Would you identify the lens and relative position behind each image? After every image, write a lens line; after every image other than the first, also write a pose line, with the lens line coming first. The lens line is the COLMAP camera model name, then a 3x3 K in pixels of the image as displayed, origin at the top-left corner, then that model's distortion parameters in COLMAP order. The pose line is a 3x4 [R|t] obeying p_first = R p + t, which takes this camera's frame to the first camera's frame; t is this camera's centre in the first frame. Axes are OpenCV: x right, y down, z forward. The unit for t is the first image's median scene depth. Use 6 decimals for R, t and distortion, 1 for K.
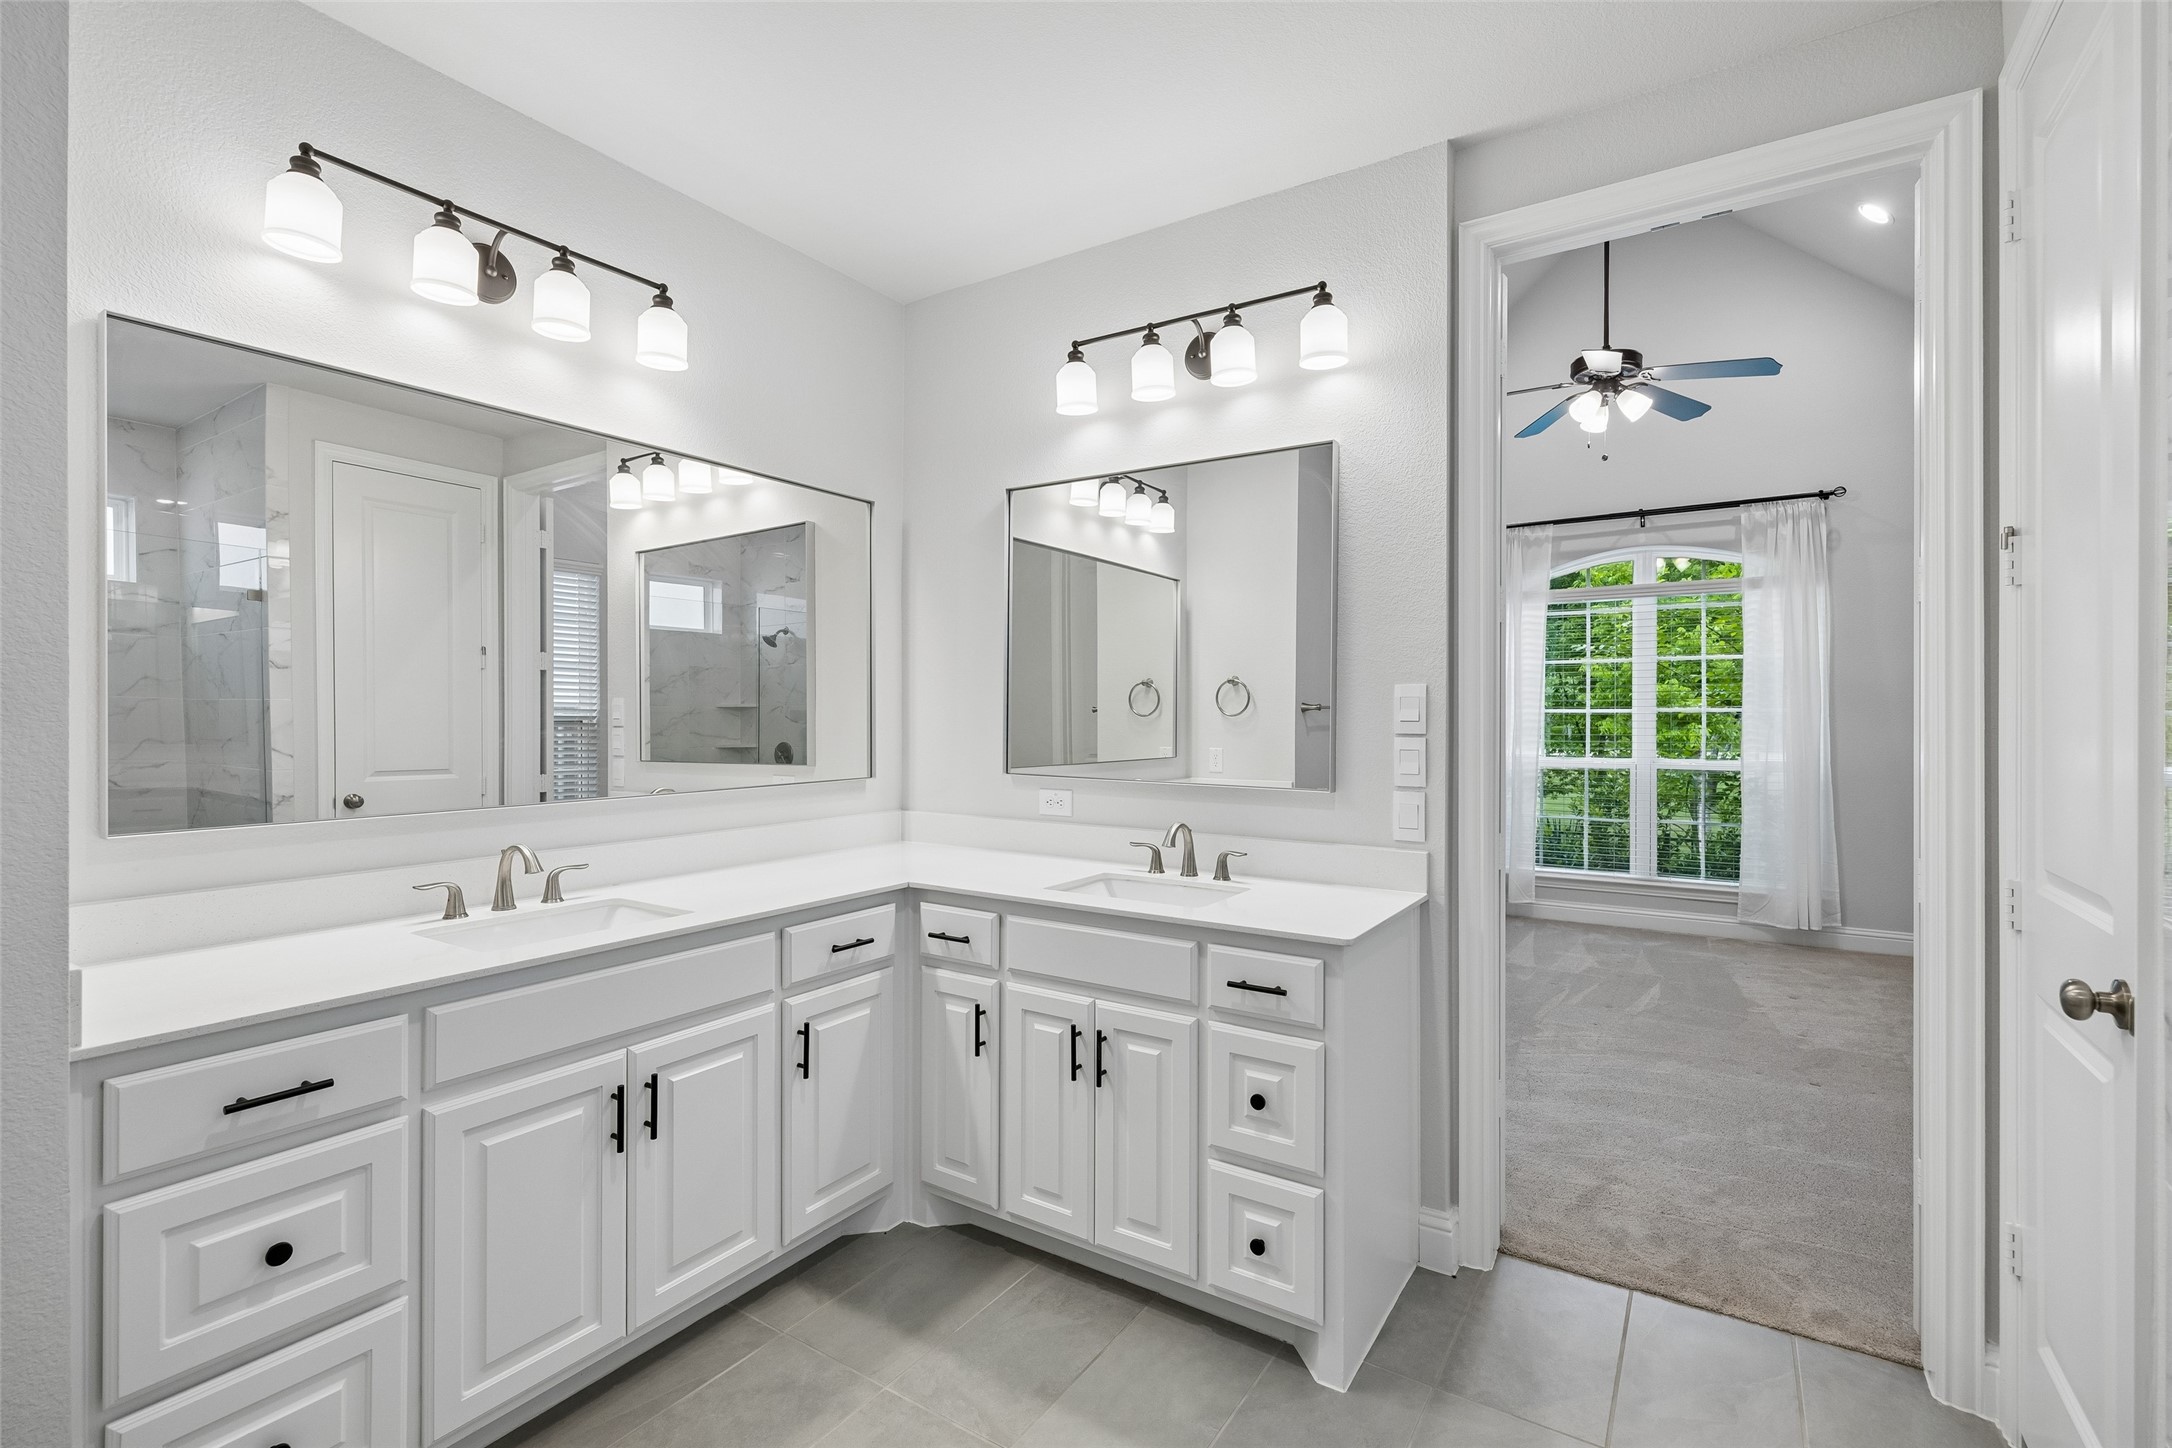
lens RADIAL K [[985.0, 0, 1107.2], [0, 985.0, 727.5], [0, 0, 1]] dist [-0.002042, 0.000907]
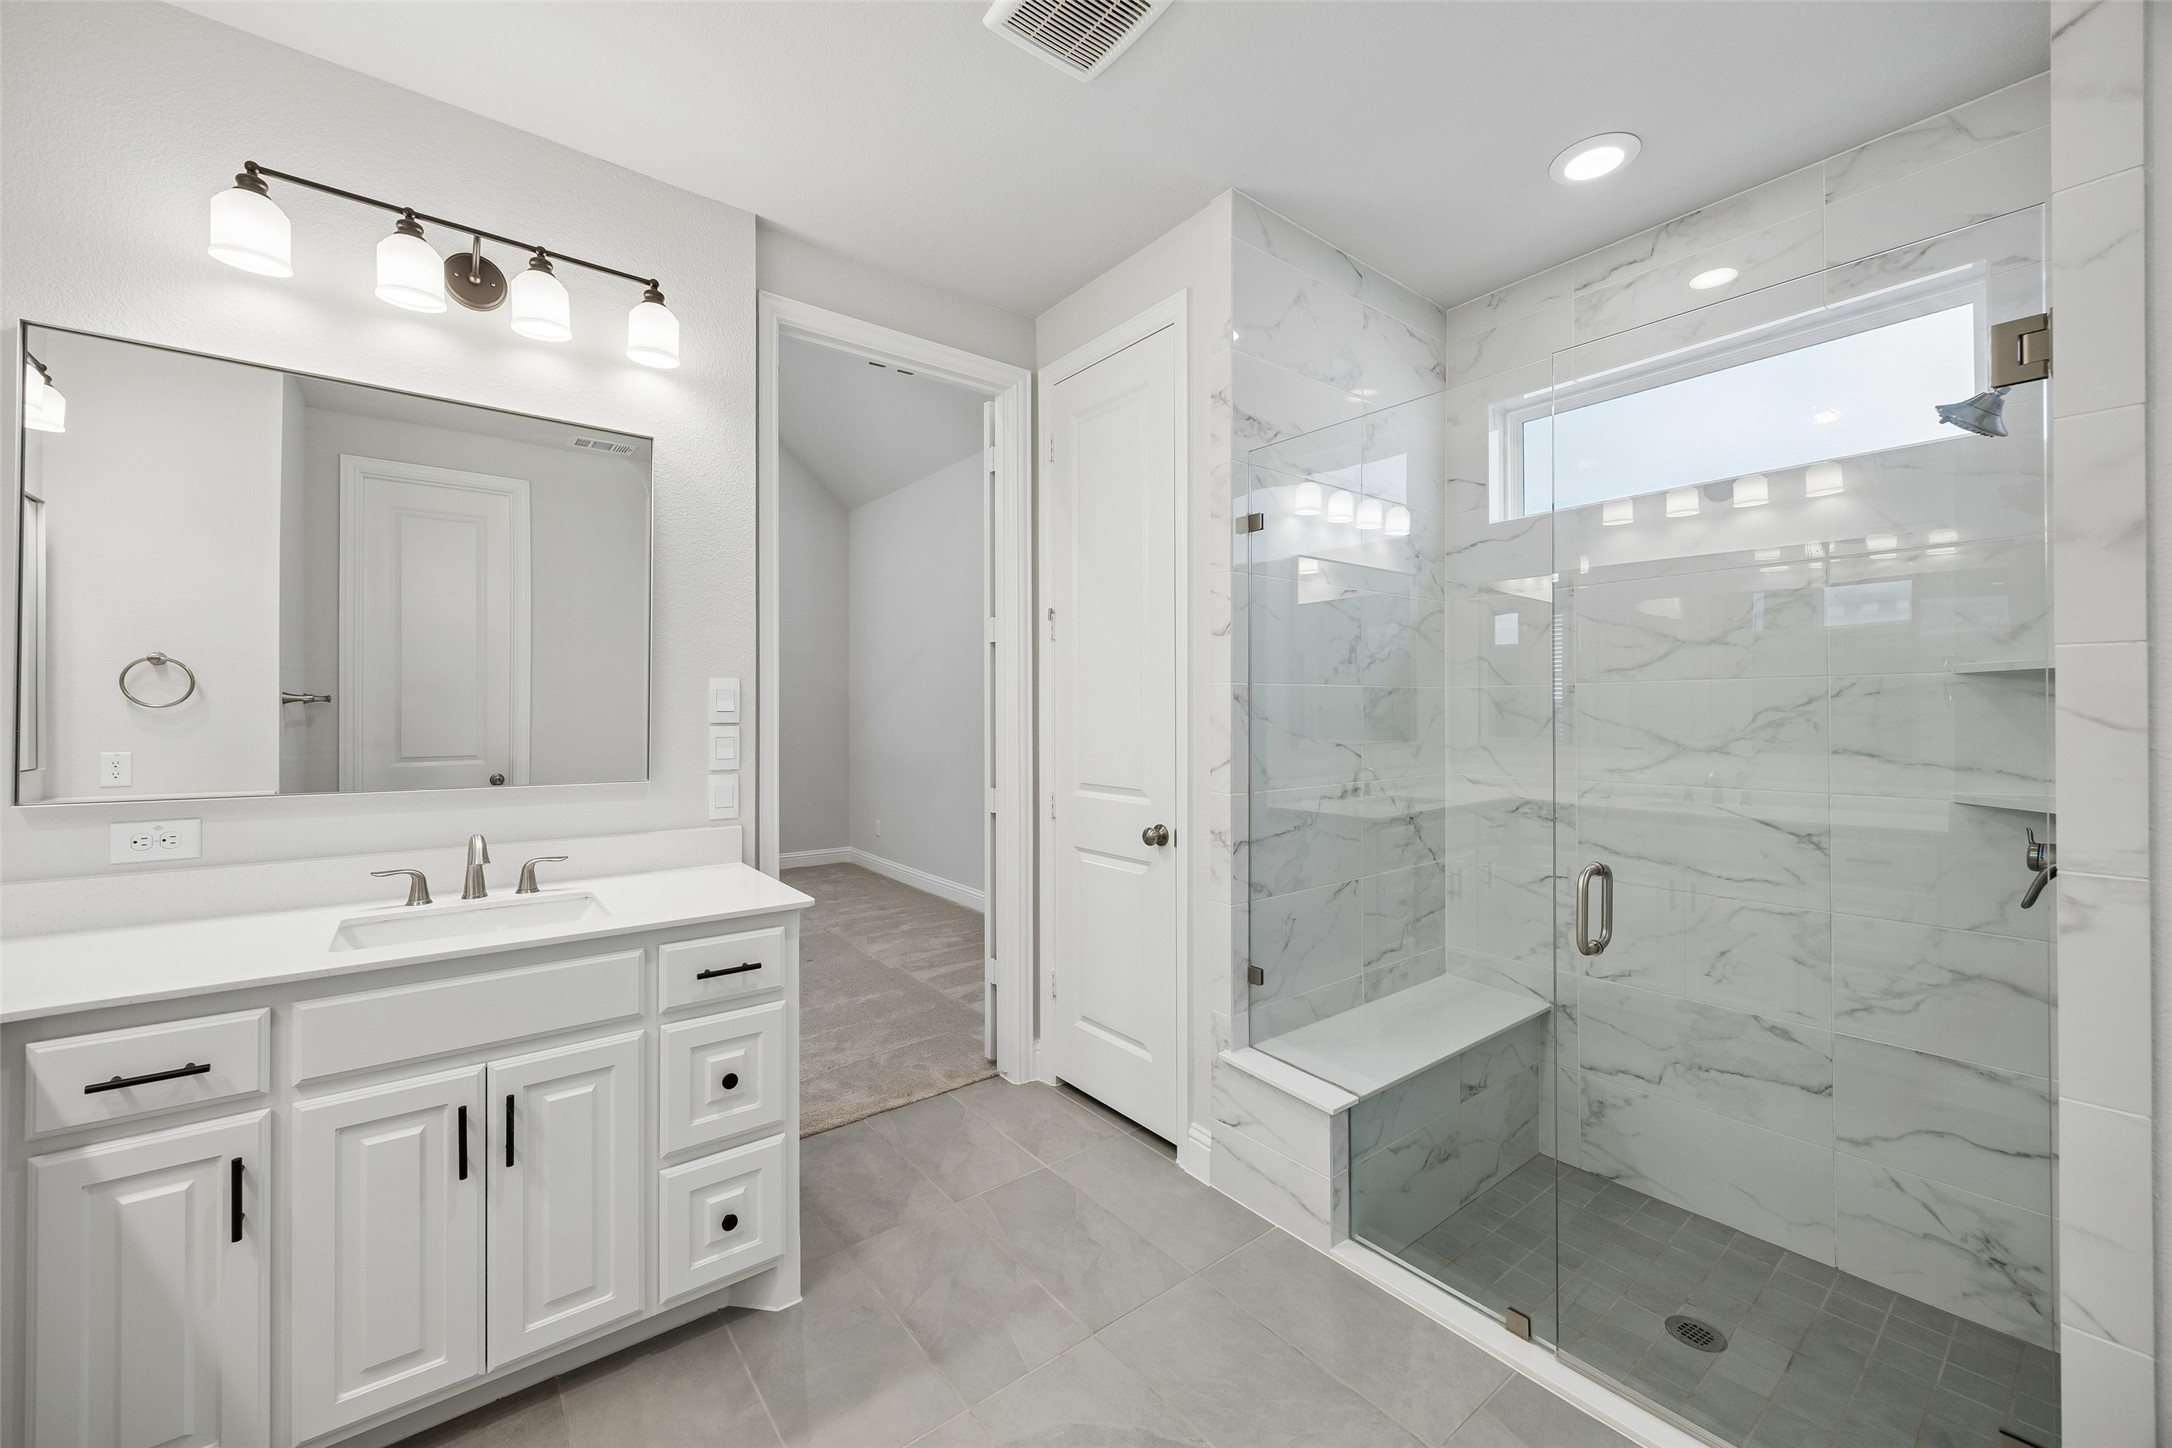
lens RADIAL K [[831.2, 0, 1085.6], [0, 831.2, 719.0], [0, 0, 1]] dist [0.004954, -0.000204]
pose [[0.334848, -0.013034, 0.942182, -0.430135], [0.011495, 0.999886, 0.009747, -0.002588], [-0.942202, 0.007566, 0.334960, 0.283014]]
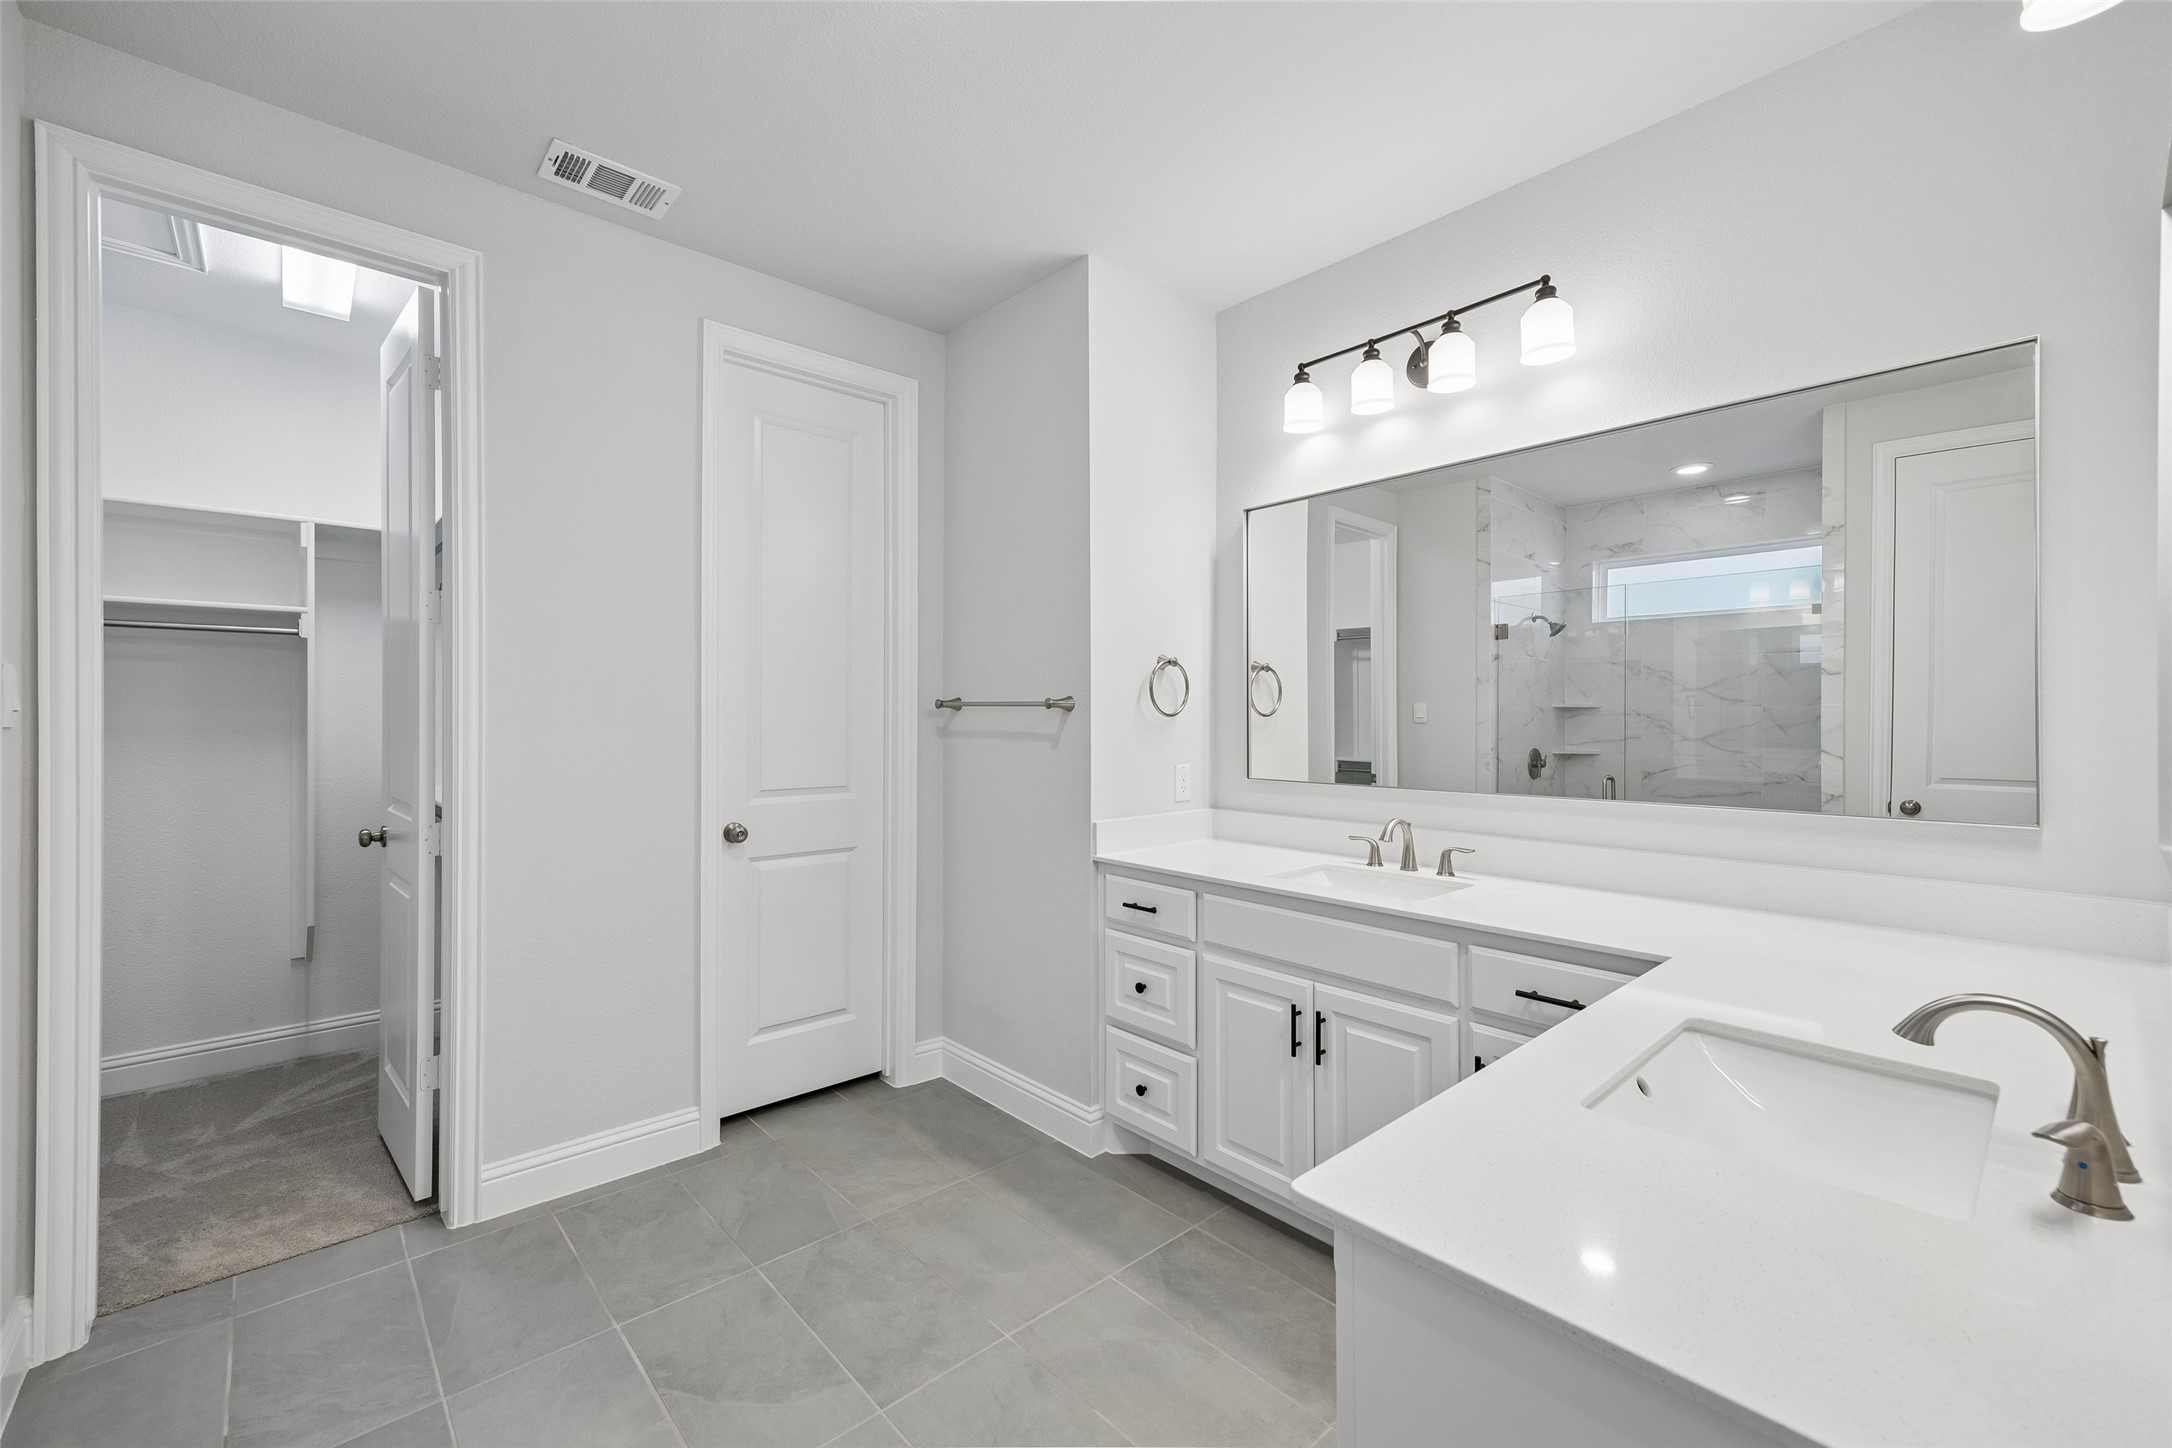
lens RADIAL K [[966.2, 0, 1117.7], [0, 966.2, 719.1], [0, 0, 1]] dist [0.011934, -0.003418]
pose [[0.954768, -0.009646, -0.297196, 0.093122], [0.006819, 0.999921, -0.010549, 0.001246], [0.297275, 0.008046, 0.954758, -0.059248]]
